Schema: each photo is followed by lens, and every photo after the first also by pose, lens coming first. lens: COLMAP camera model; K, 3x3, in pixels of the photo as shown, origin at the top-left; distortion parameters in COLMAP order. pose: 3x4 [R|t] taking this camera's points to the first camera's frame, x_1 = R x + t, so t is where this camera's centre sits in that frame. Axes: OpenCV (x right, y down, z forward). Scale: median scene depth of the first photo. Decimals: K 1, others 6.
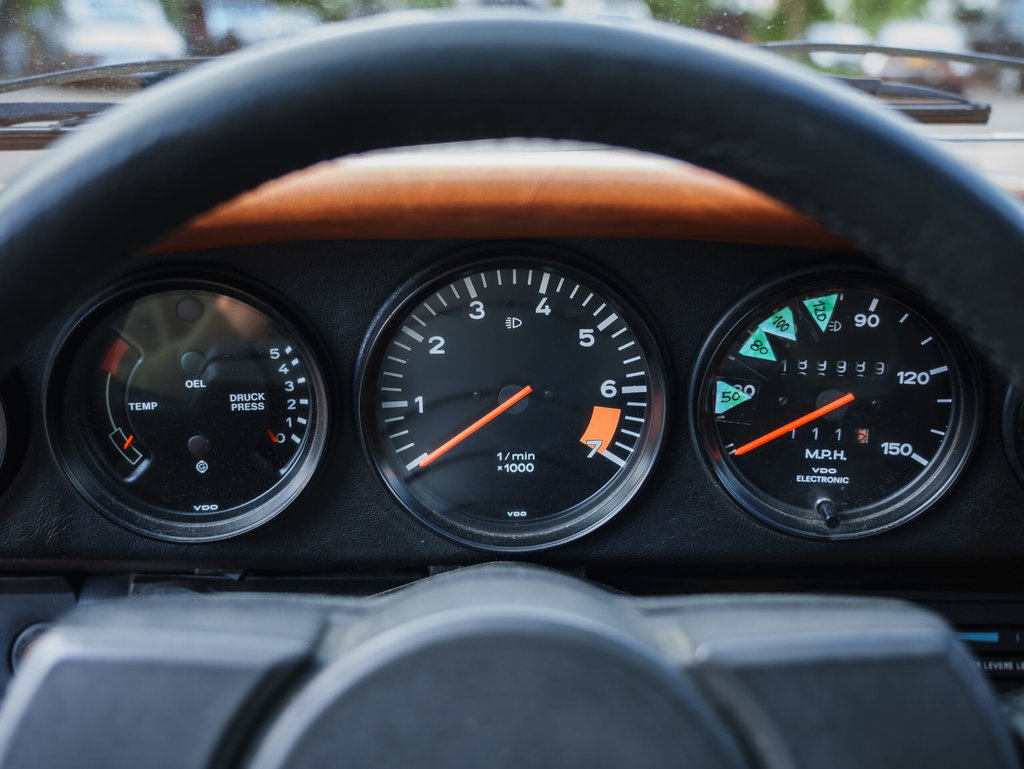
lens RADIAL K [[1018.8, 0, 512.0], [0, 1018.8, 384.5], [0, 0, 1]] dist [0.015837, -0.008741]
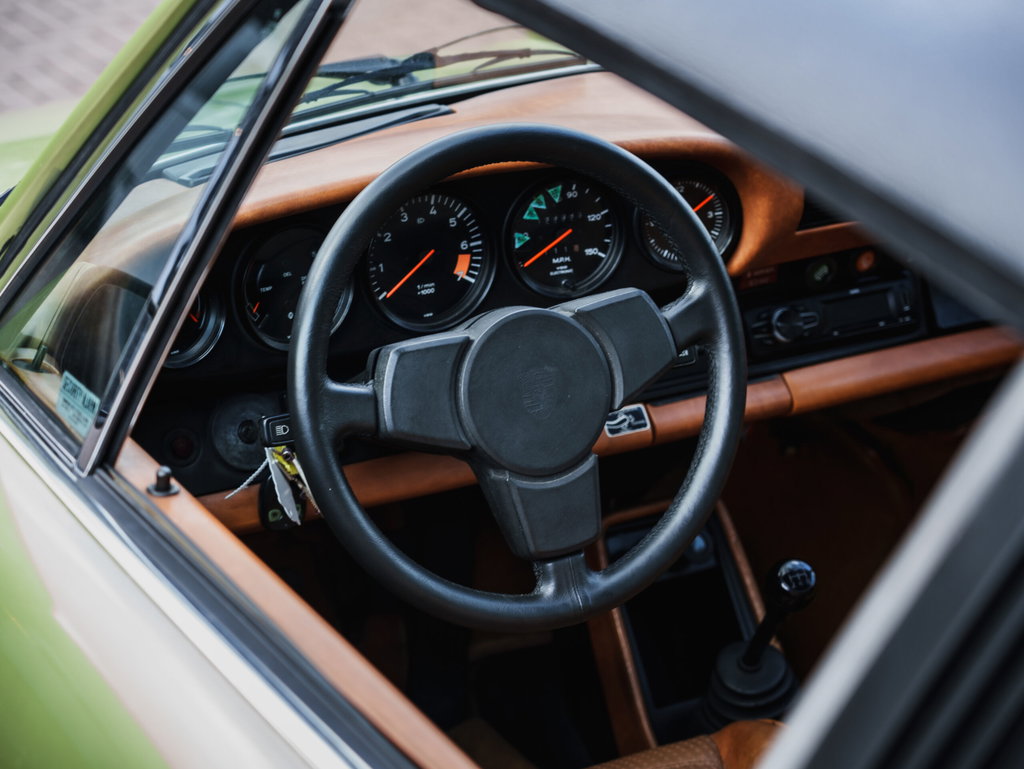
lens RADIAL K [[2731.9, 0, 512.0], [0, 2731.9, 384.5], [0, 0, 1]] dist [0.130330, 0.643953]
pose [[0.883138, -0.179656, 0.433348, -2.286138], [0.162302, 0.983727, 0.077070, -0.130040], [-0.440142, 0.002270, 0.897925, -4.038016]]
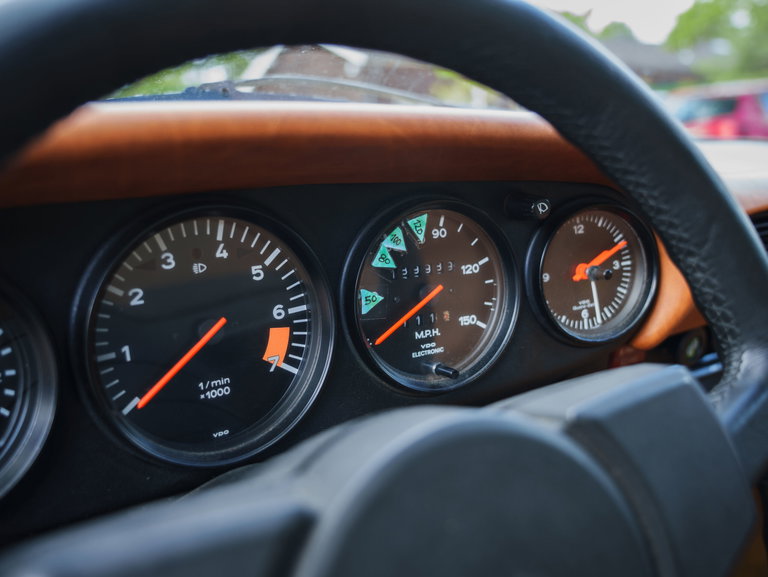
lens RADIAL K [[764.1, 0, 384.0], [0, 764.1, 288.5], [0, 0, 1]] dist [0.015837, -0.008741]
pose [[0.818046, -0.139244, 0.558043, -0.319903], [0.218238, 0.972839, -0.077174, 0.077159], [-0.532140, 0.184918, 0.826216, 0.158932]]
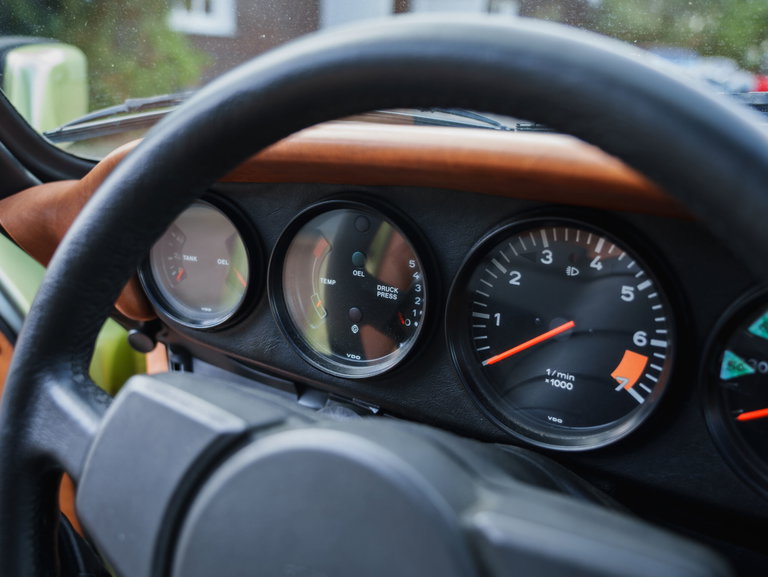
lens RADIAL K [[764.1, 0, 384.0], [0, 764.1, 288.5], [0, 0, 1]] dist [0.015837, -0.008741]
pose [[0.830943, 0.186391, -0.524205, 0.313686], [-0.210232, 0.977546, 0.014336, -0.003030], [0.515107, 0.098292, 0.851471, 0.055089]]
